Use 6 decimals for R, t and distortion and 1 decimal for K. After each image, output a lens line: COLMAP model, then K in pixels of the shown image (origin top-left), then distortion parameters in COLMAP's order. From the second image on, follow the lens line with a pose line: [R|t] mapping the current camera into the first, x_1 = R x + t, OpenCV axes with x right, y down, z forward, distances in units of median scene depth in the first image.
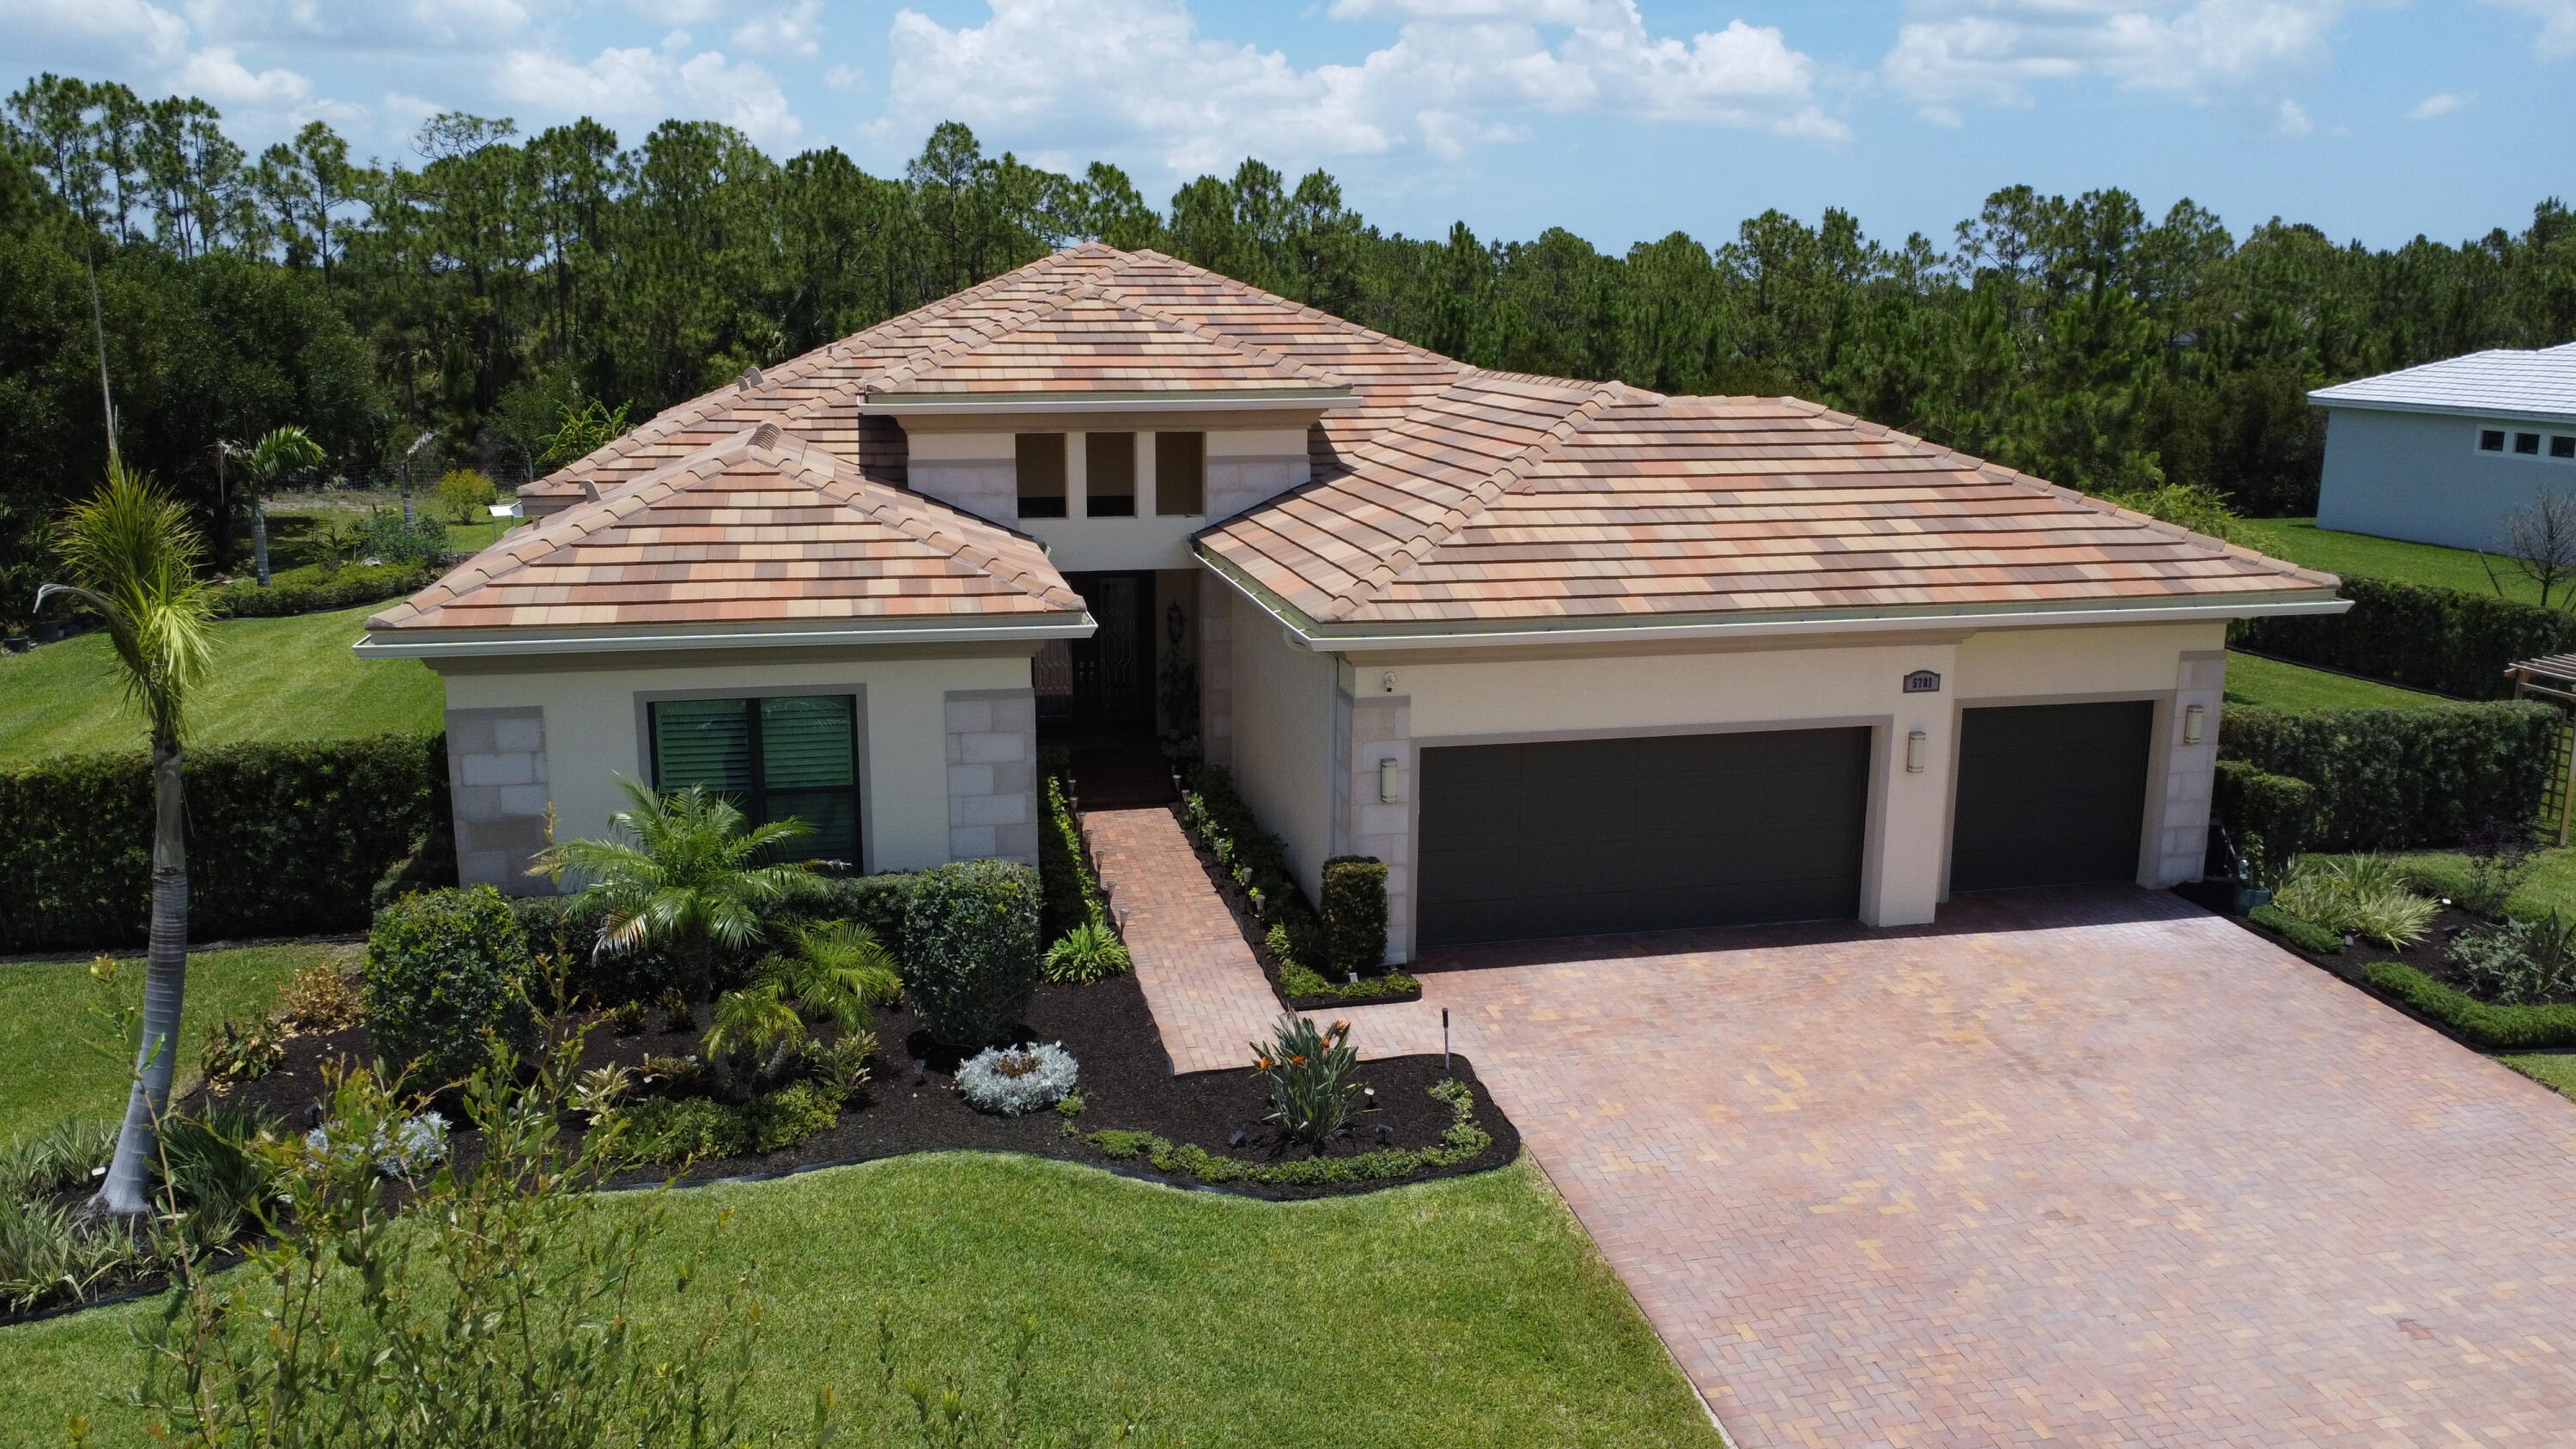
lens RADIAL K [[1925.1, 0, 1305.1], [0, 1925.1, 718.0], [0, 0, 1]] dist [0.007801, -0.005114]
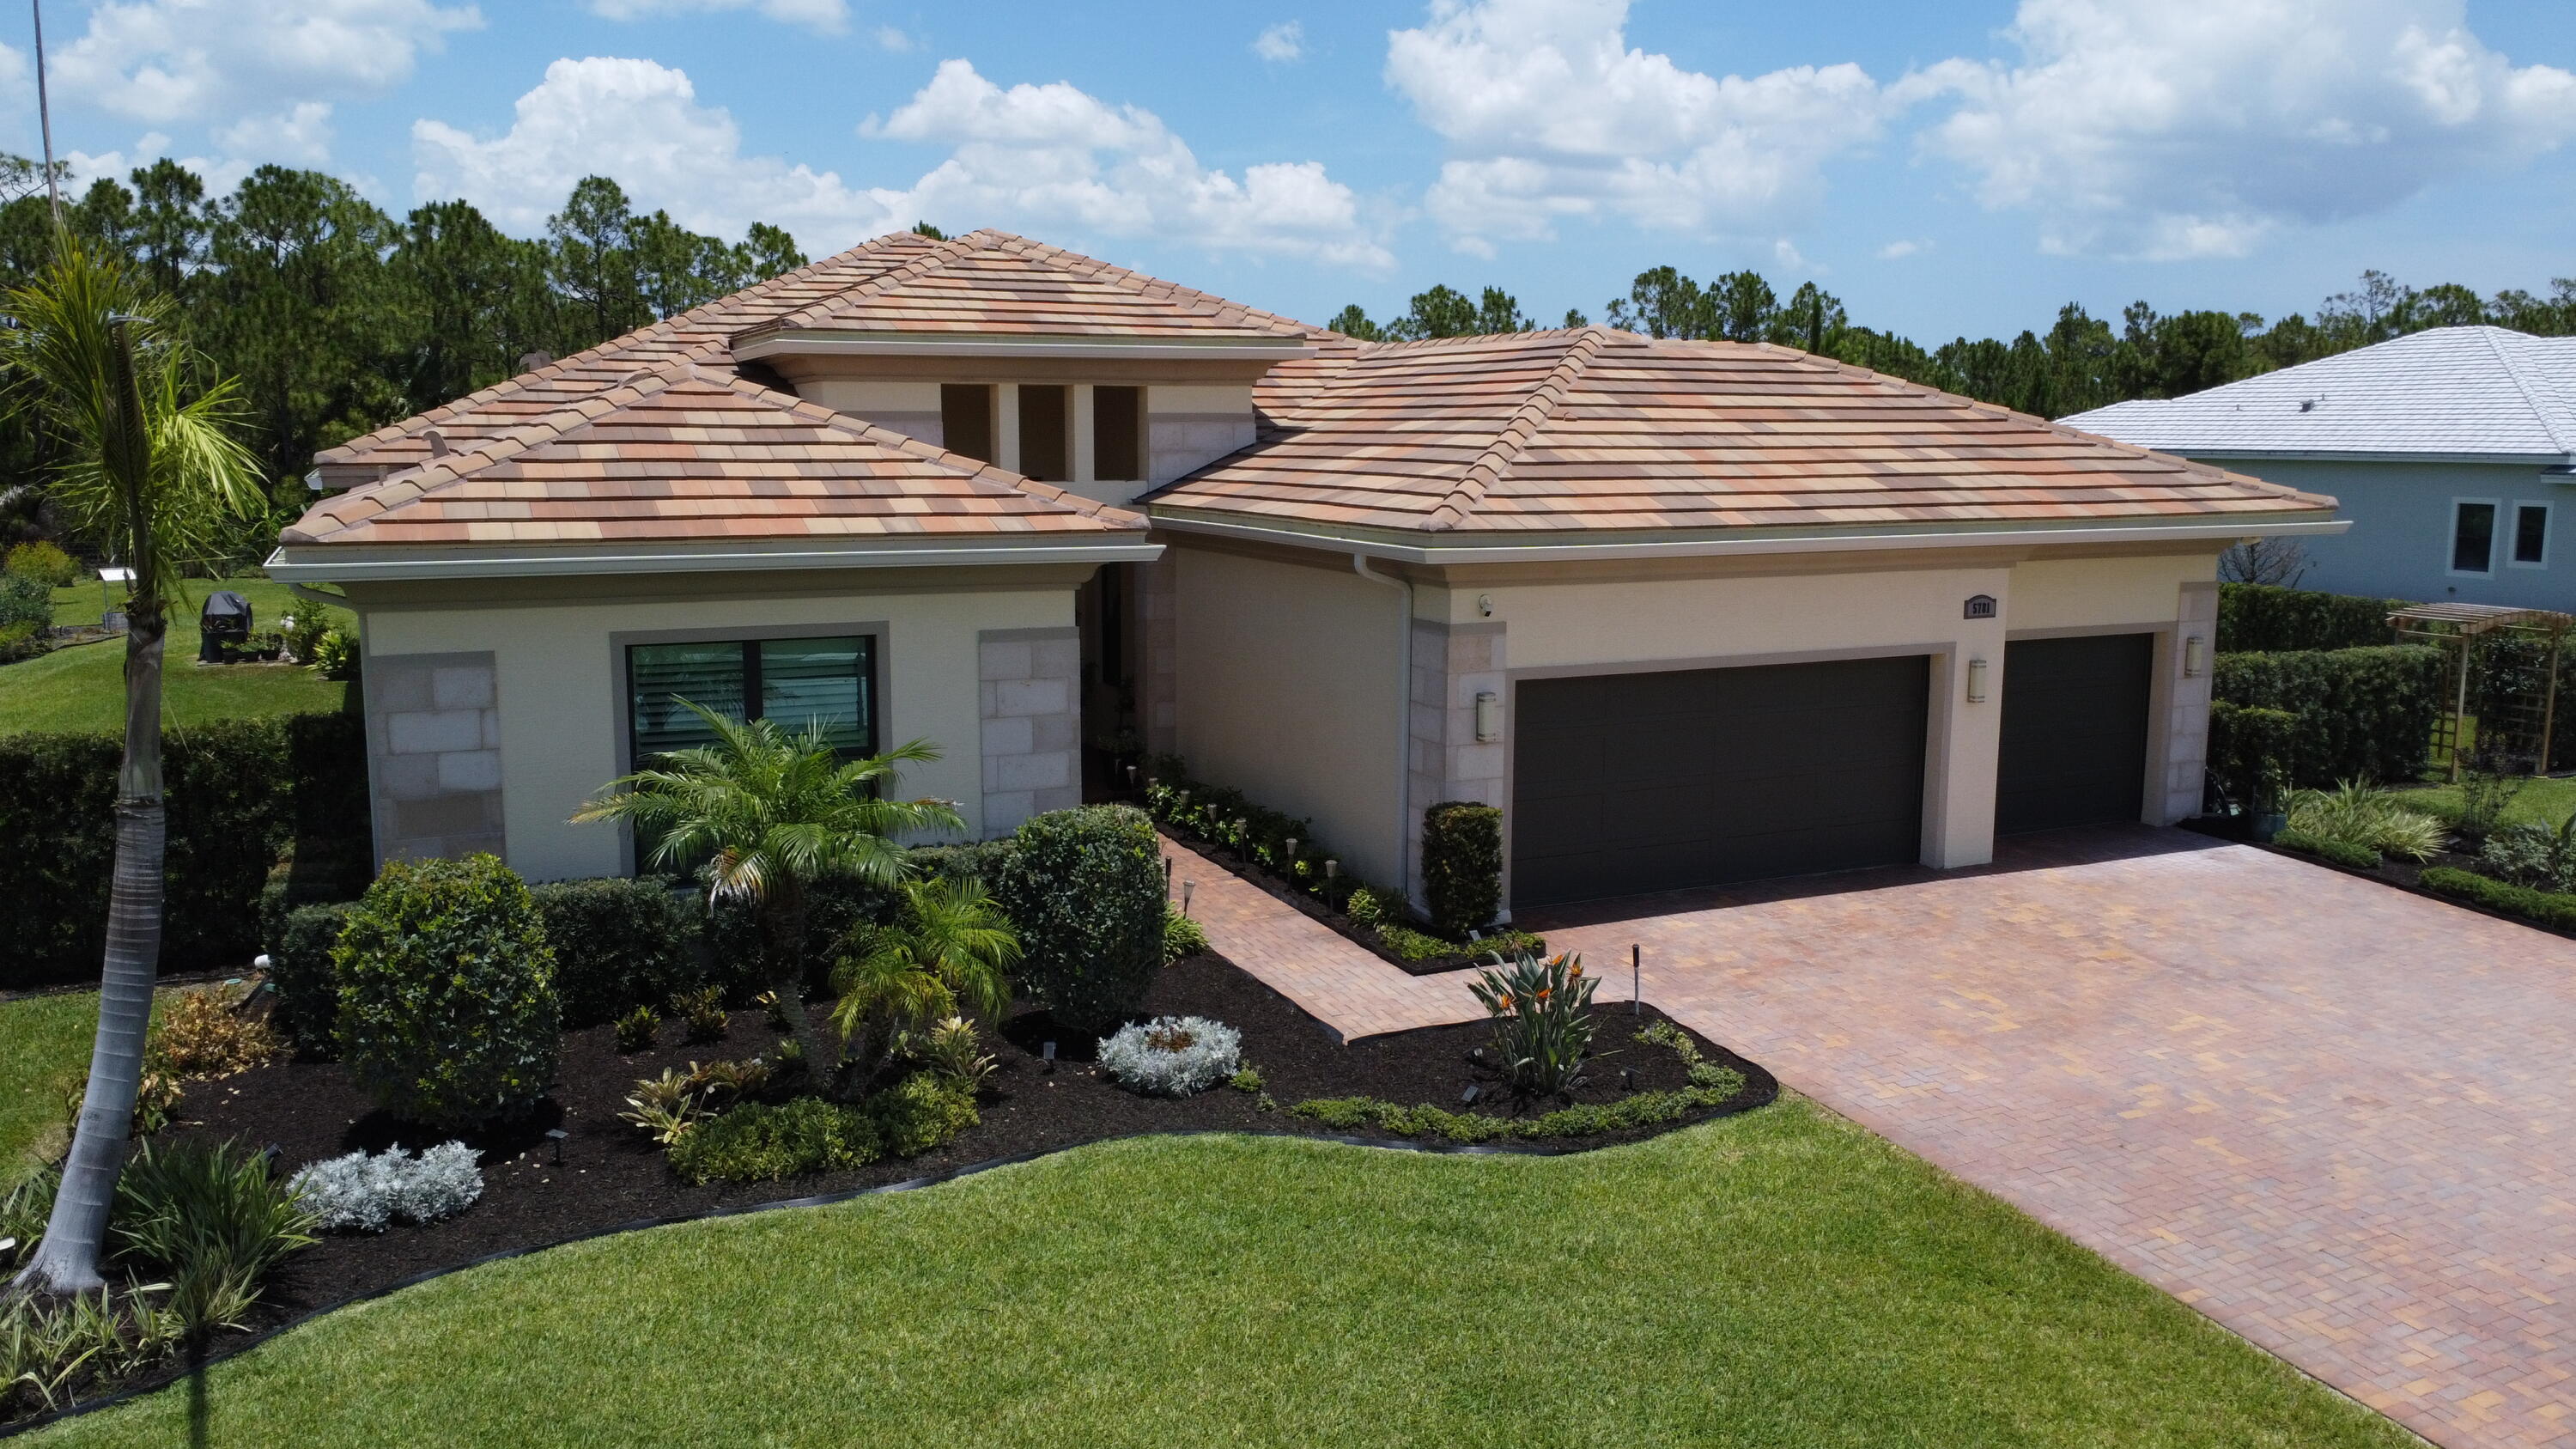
lens RADIAL K [[1925.1, 0, 1305.1], [0, 1925.1, 718.0], [0, 0, 1]] dist [0.007801, -0.005114]
pose [[0.976329, -0.034127, 0.213581, -0.220915], [0.047055, 0.997336, -0.055741, 0.075712], [-0.211110, 0.064471, 0.975334, 0.139927]]
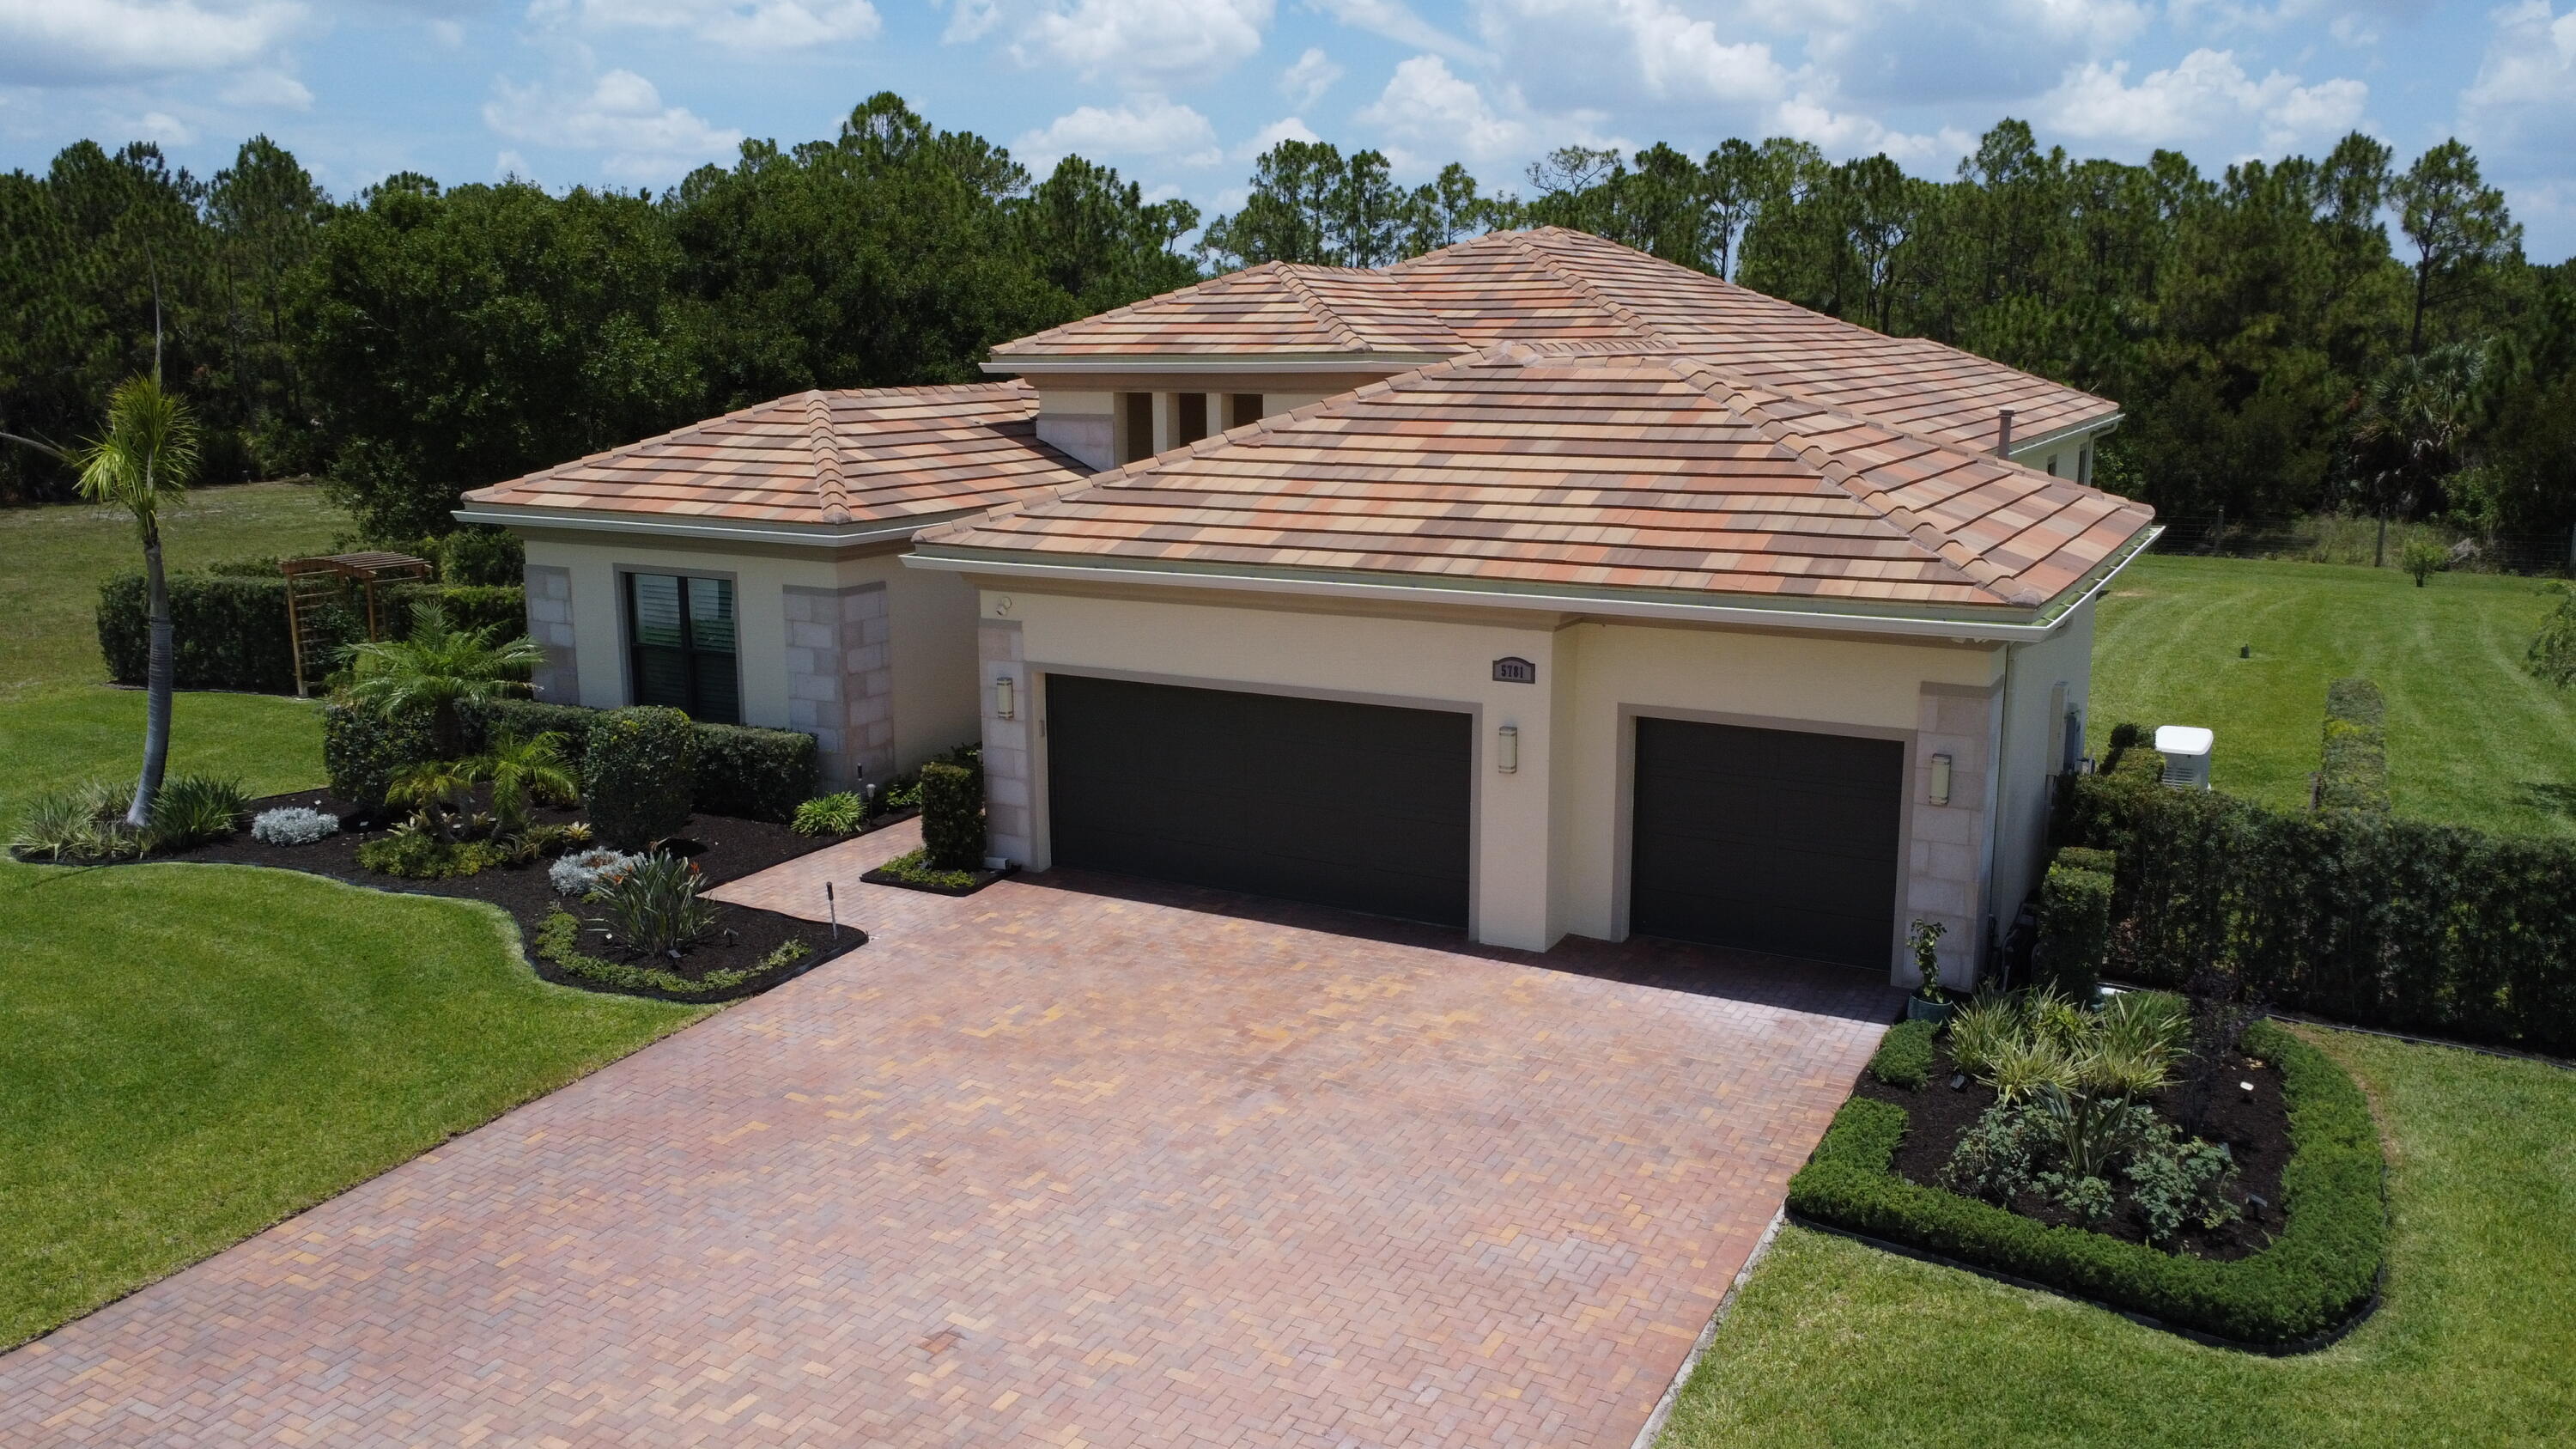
lens RADIAL K [[1925.1, 0, 1305.1], [0, 1925.1, 718.0], [0, 0, 1]] dist [0.007801, -0.005114]
pose [[0.748036, 0.122284, -0.652295, 0.843094], [-0.131352, 0.990714, 0.035096, -0.015927], [0.650530, 0.059427, 0.757152, 0.280515]]
